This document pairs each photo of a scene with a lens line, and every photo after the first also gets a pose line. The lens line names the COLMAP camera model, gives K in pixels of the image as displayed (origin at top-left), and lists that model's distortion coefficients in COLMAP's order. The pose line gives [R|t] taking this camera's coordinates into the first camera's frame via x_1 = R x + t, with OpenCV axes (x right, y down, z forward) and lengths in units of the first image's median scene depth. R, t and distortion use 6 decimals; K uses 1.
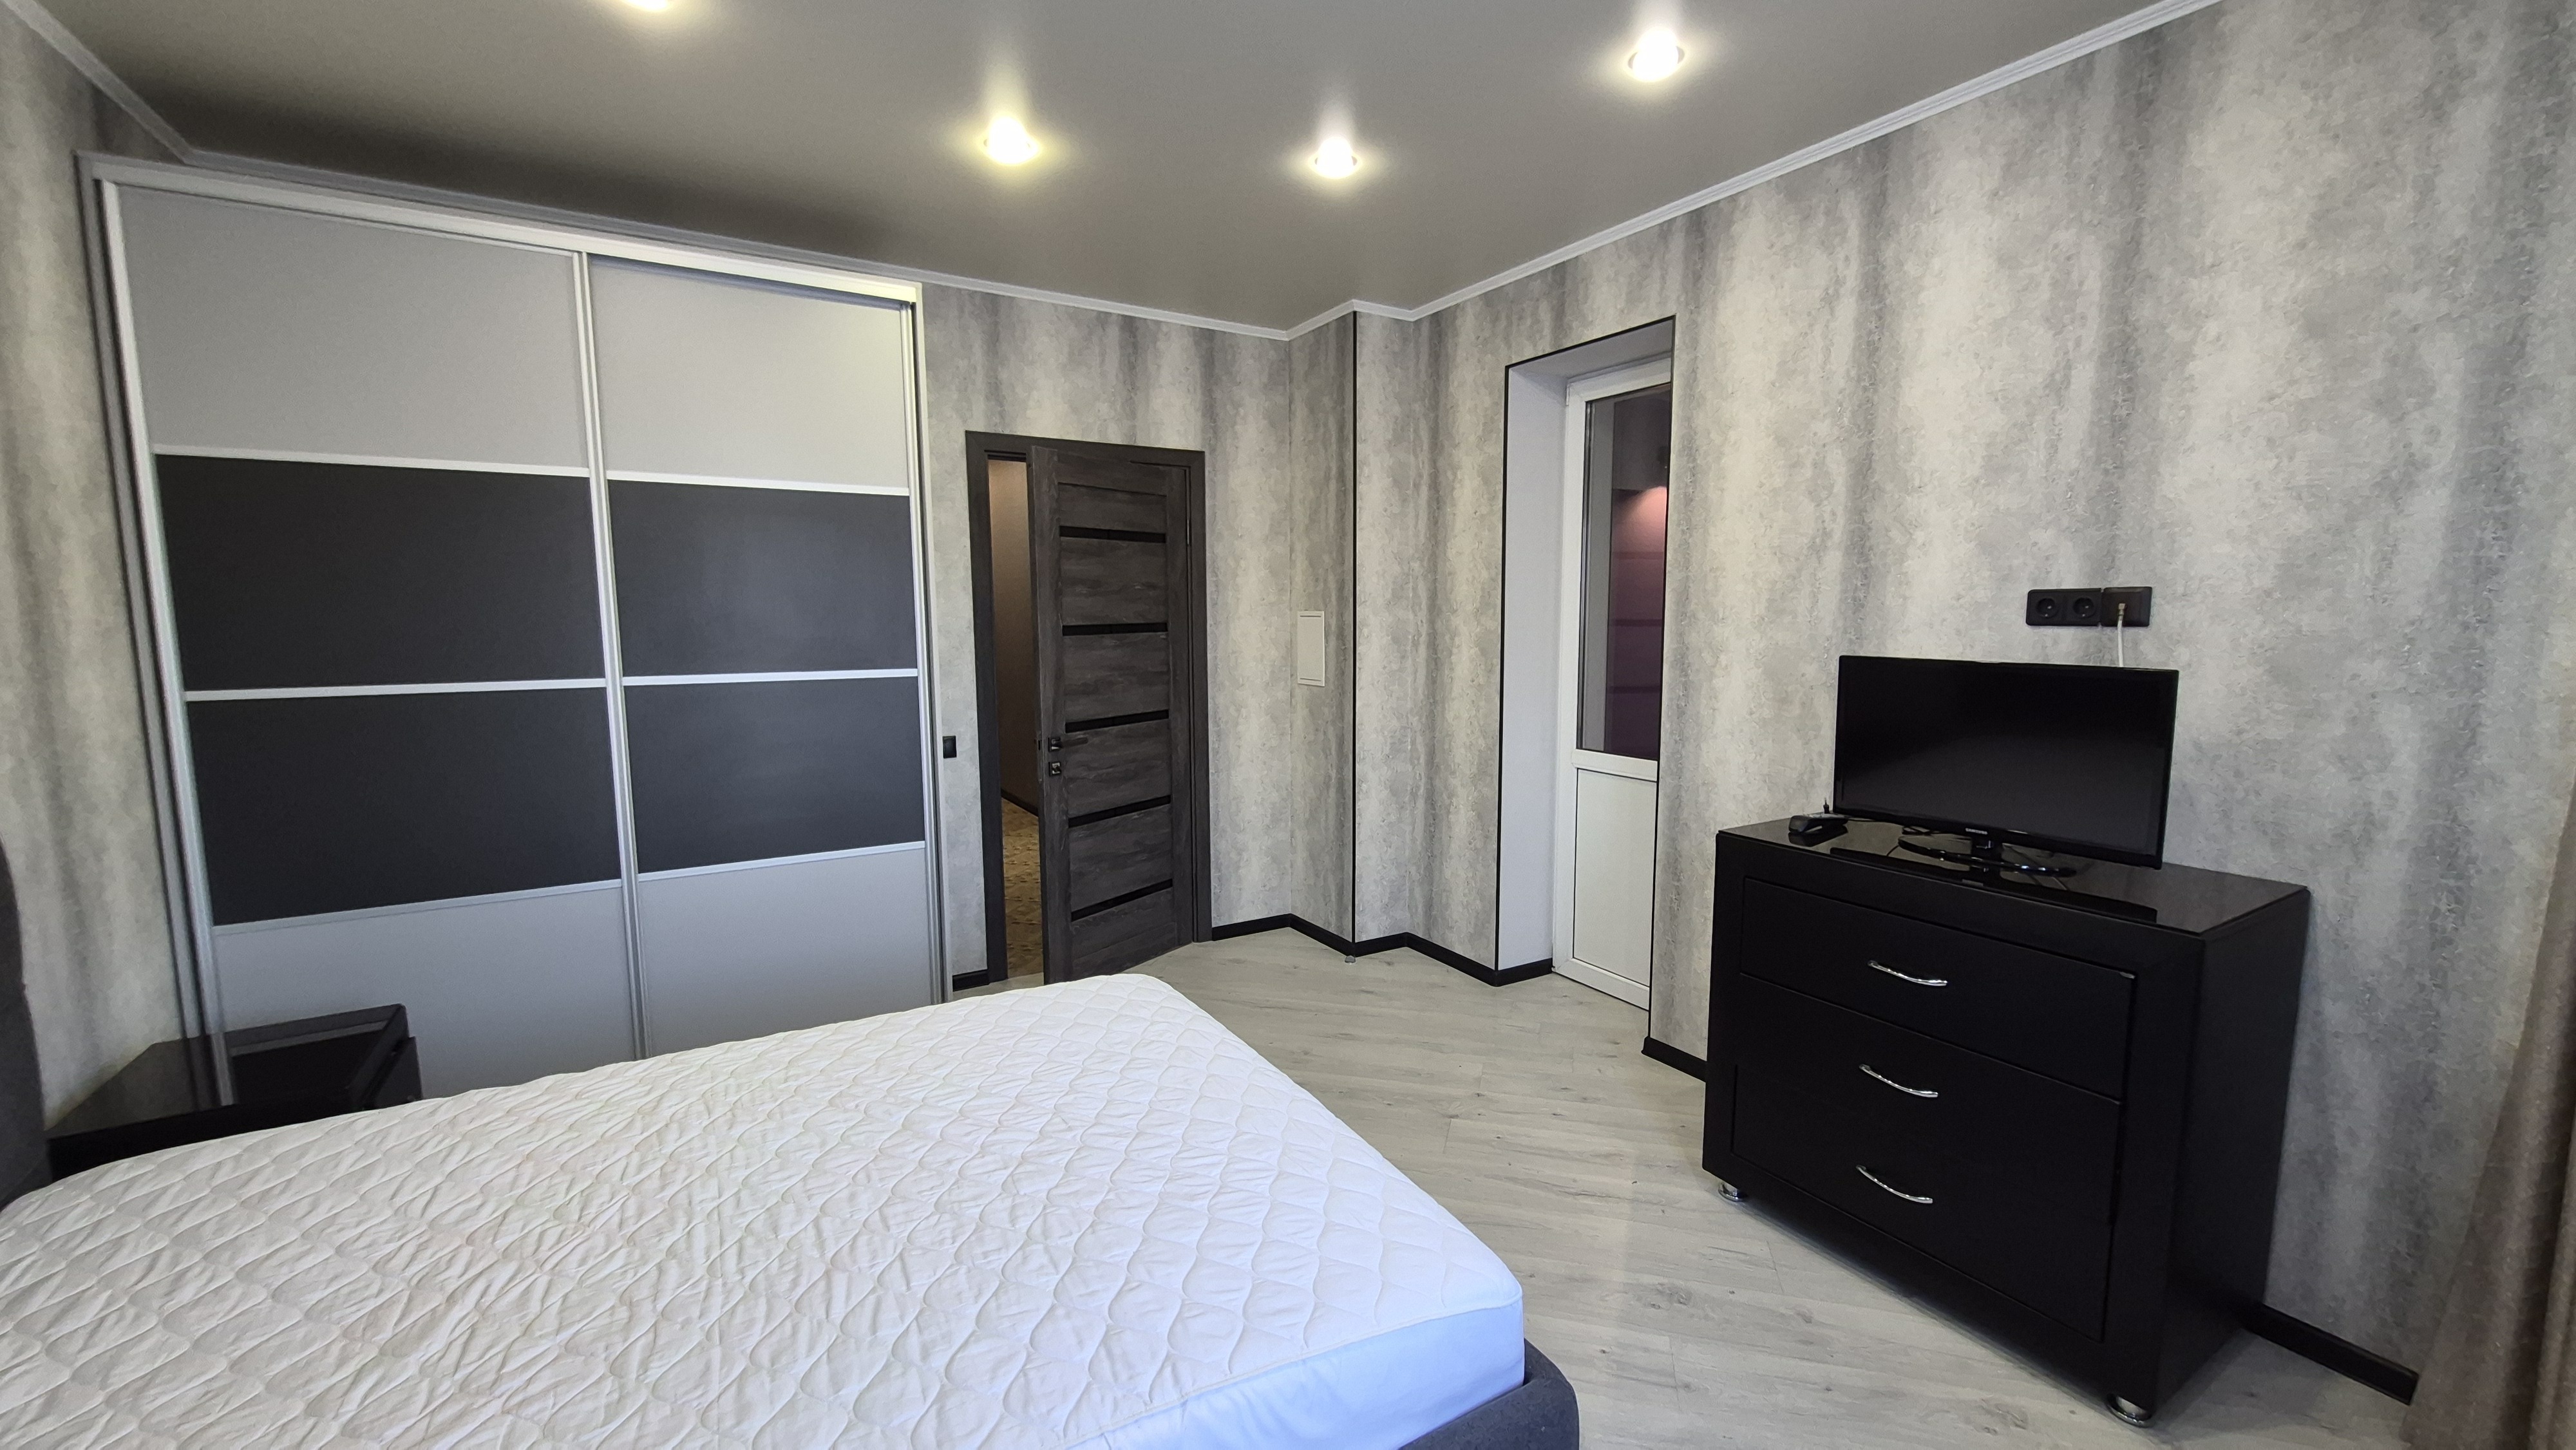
lens RADIAL K [[1016.7, 0, 1308.1], [0, 1016.7, 716.5], [0, 0, 1]] dist [0.003305, -0.000493]
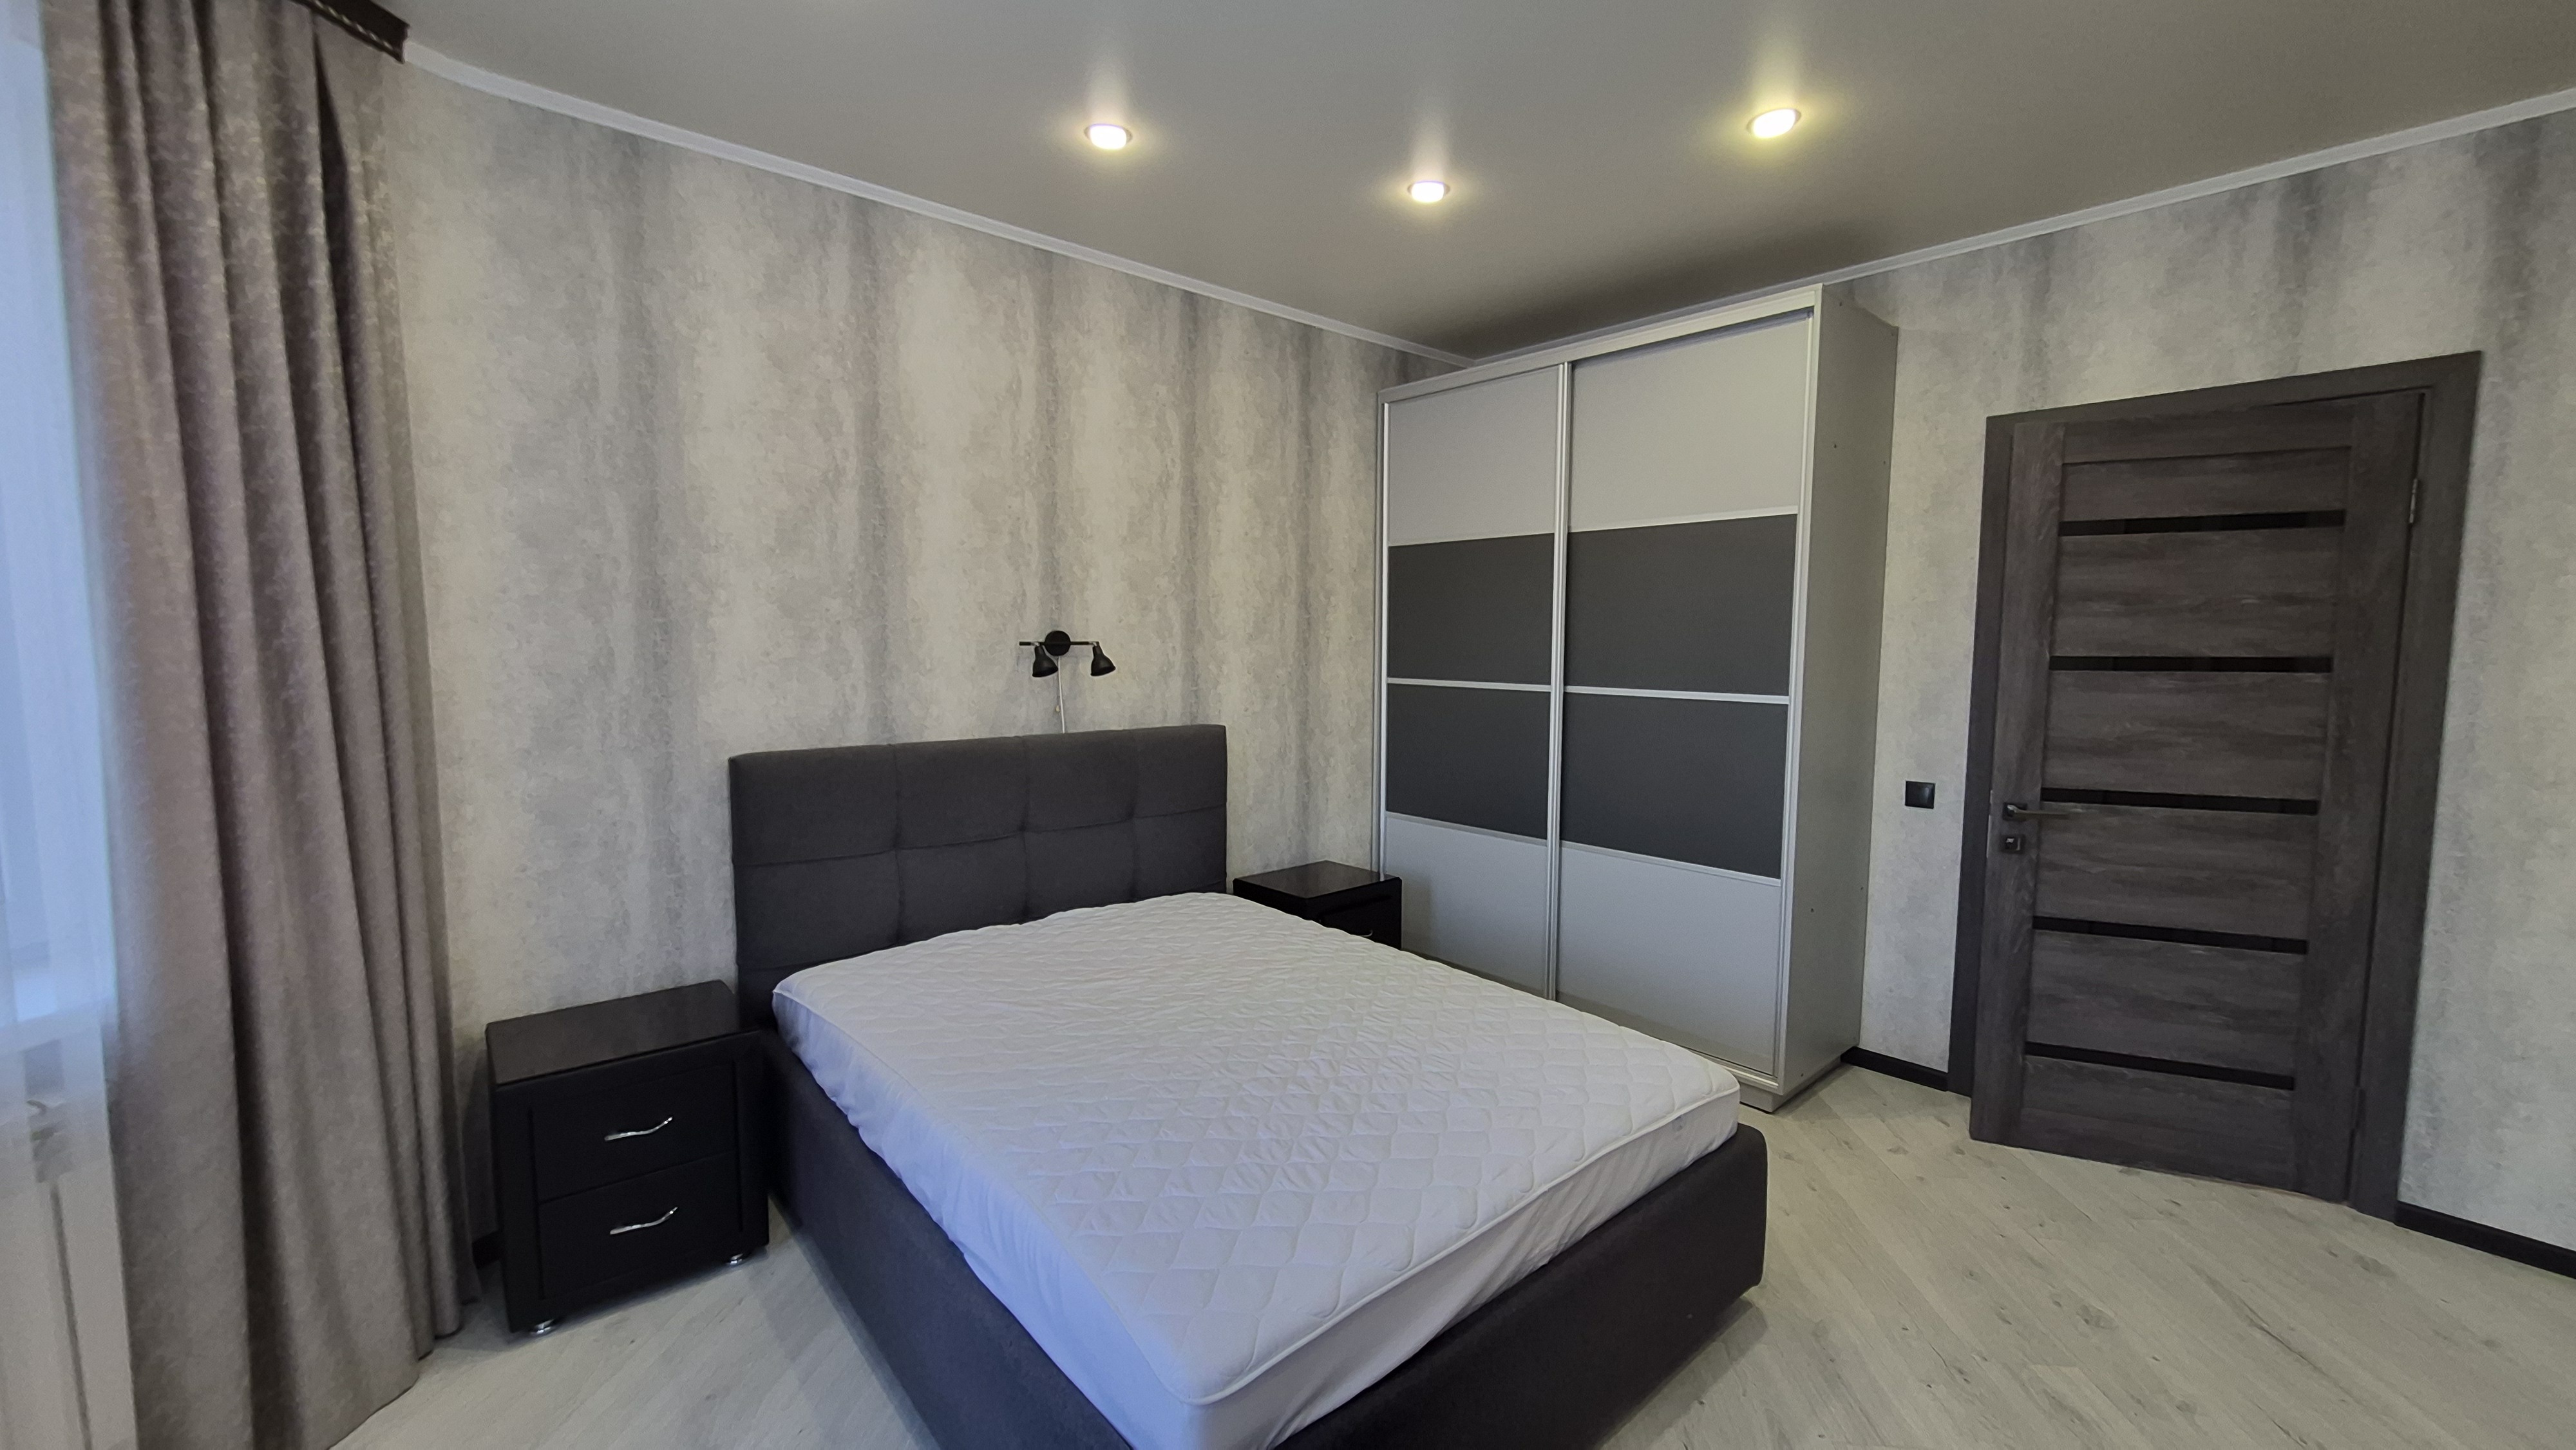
lens RADIAL K [[1016.7, 0, 1304.8], [0, 1016.7, 719.2], [0, 0, 1]] dist [0.003305, -0.000493]
pose [[0.175024, 0.086641, -0.980745, 0.516404], [-0.106829, 0.991911, 0.068563, -0.048176], [0.978751, 0.092772, 0.182864, 0.435103]]
